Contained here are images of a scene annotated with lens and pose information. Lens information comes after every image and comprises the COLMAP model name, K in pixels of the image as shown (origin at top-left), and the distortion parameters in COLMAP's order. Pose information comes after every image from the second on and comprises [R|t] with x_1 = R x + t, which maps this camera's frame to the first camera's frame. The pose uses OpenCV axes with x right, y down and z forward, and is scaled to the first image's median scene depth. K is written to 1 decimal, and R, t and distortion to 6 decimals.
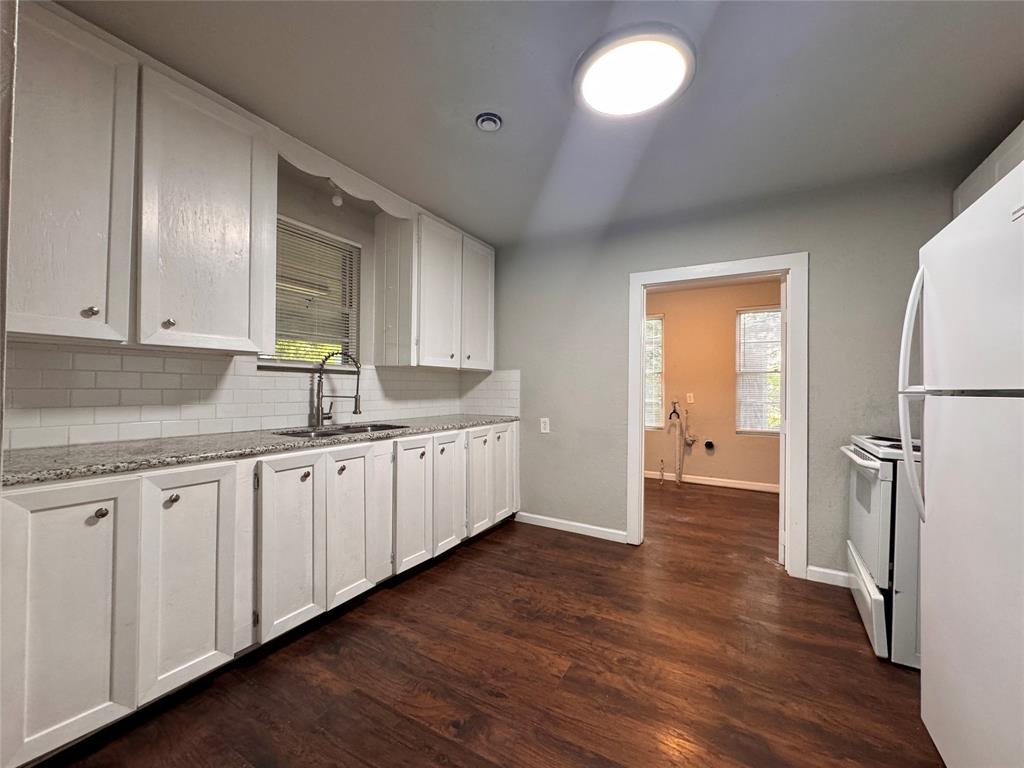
lens RADIAL K [[409.8, 0, 515.1], [0, 409.8, 383.3], [0, 0, 1]] dist [-0.001991, -0.000227]
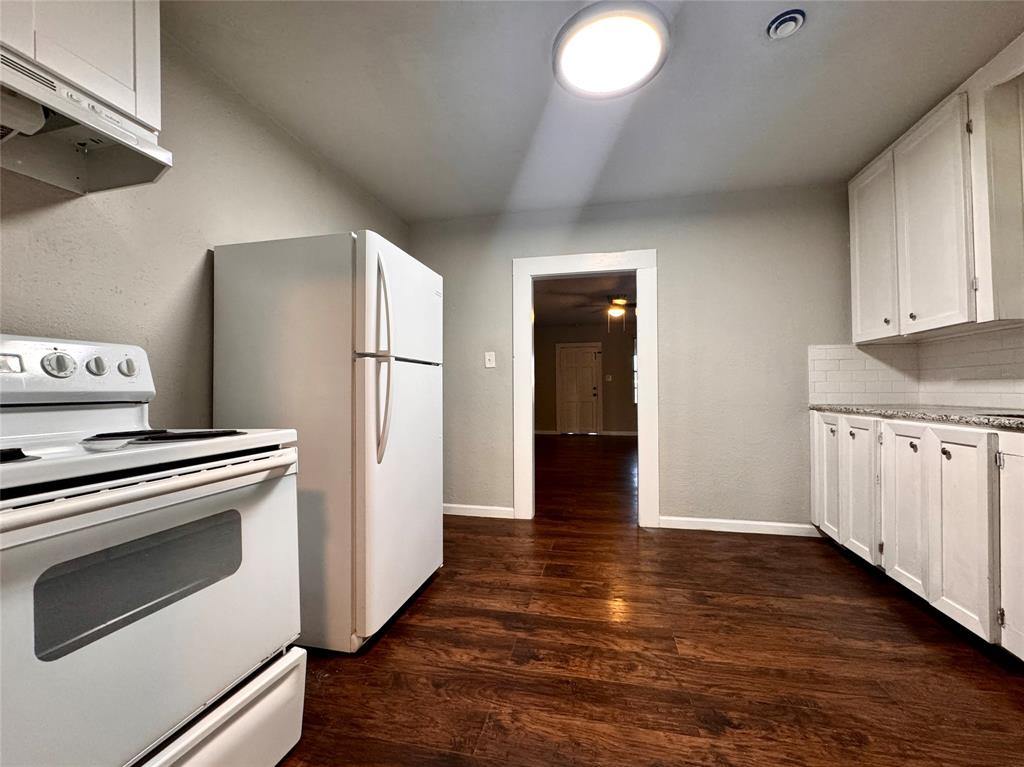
lens RADIAL K [[409.8, 0, 515.1], [0, 409.8, 382.8], [0, 0, 1]] dist [-0.001991, -0.000227]
pose [[-0.955168, -0.010811, -0.295868, 0.737579], [-0.000644, 0.999407, -0.034438, 0.108086], [0.296064, -0.032703, -0.954608, 1.722674]]
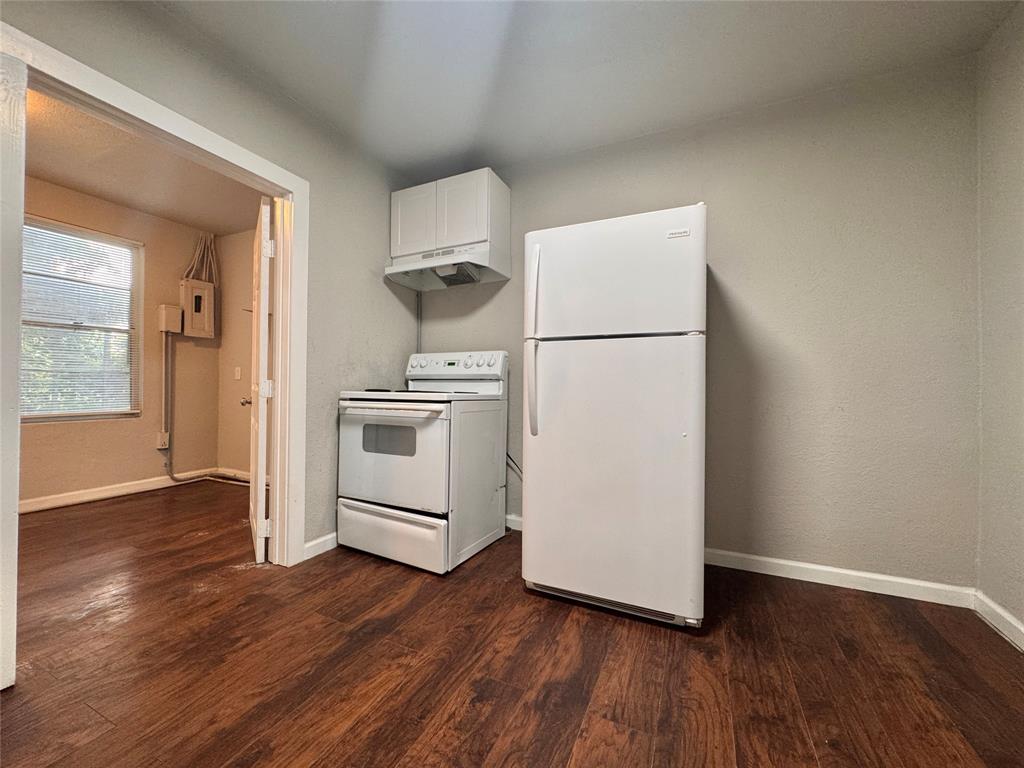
lens RADIAL K [[409.8, 0, 515.1], [0, 409.8, 383.3], [0, 0, 1]] dist [-0.001991, -0.000227]
pose [[-0.092029, -0.002839, 0.995752, -0.259026], [-0.027566, 0.999620, 0.000302, 0.128631], [-0.995375, -0.027421, -0.092072, 0.901949]]
